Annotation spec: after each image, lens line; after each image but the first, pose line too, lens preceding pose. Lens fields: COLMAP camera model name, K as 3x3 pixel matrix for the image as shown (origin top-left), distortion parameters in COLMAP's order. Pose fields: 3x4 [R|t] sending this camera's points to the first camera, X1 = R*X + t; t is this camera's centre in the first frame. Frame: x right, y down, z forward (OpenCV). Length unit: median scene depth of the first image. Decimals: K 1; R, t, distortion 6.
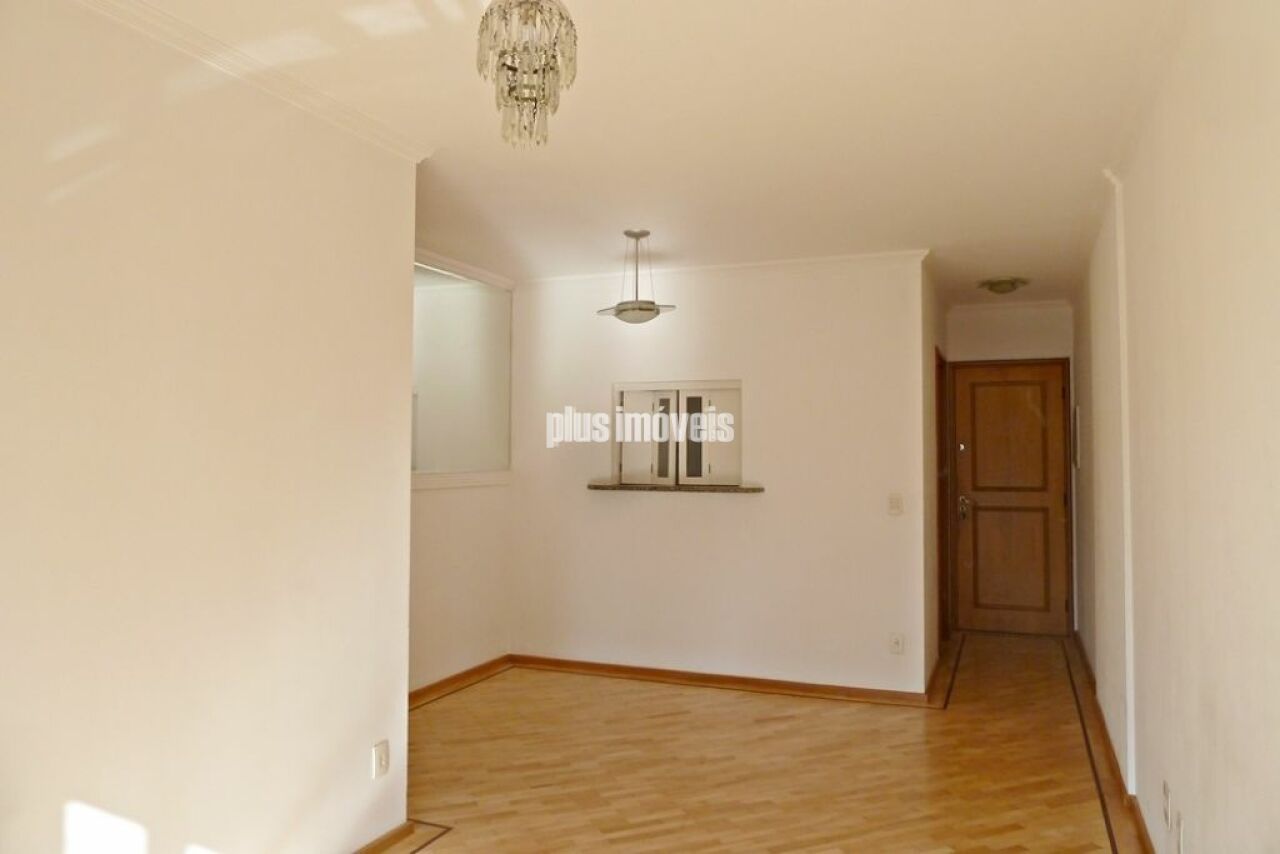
lens RADIAL K [[933.0, 0, 640.0], [0, 933.0, 427.0], [0, 0, 1]] dist [-0.002470, -0.006214]
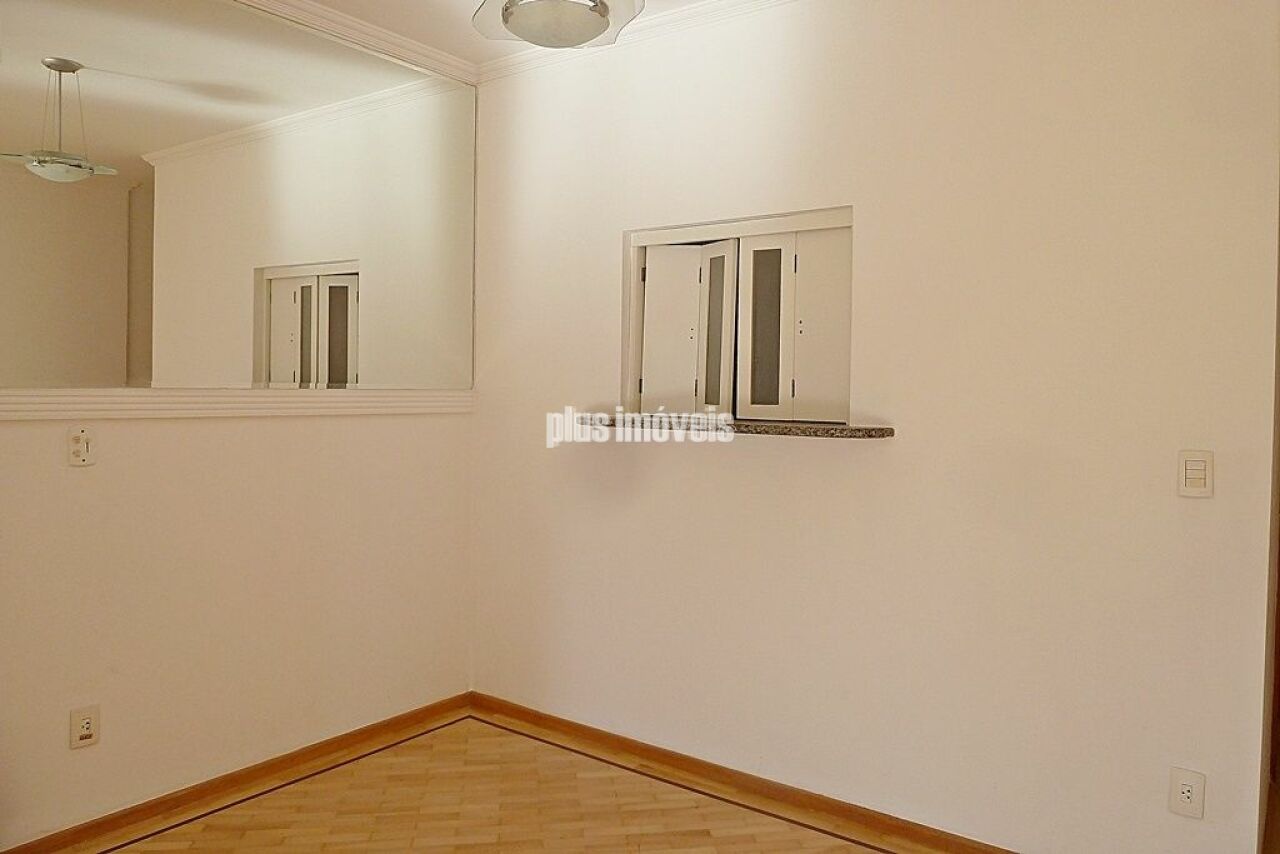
lens RADIAL K [[933.0, 0, 640.0], [0, 933.0, 427.0], [0, 0, 1]] dist [-0.002470, -0.006214]
pose [[0.965553, 0.022378, -0.259241, 0.126260], [-0.005244, 0.997766, 0.066600, 0.031671], [0.260152, -0.062946, 0.963514, 0.480043]]
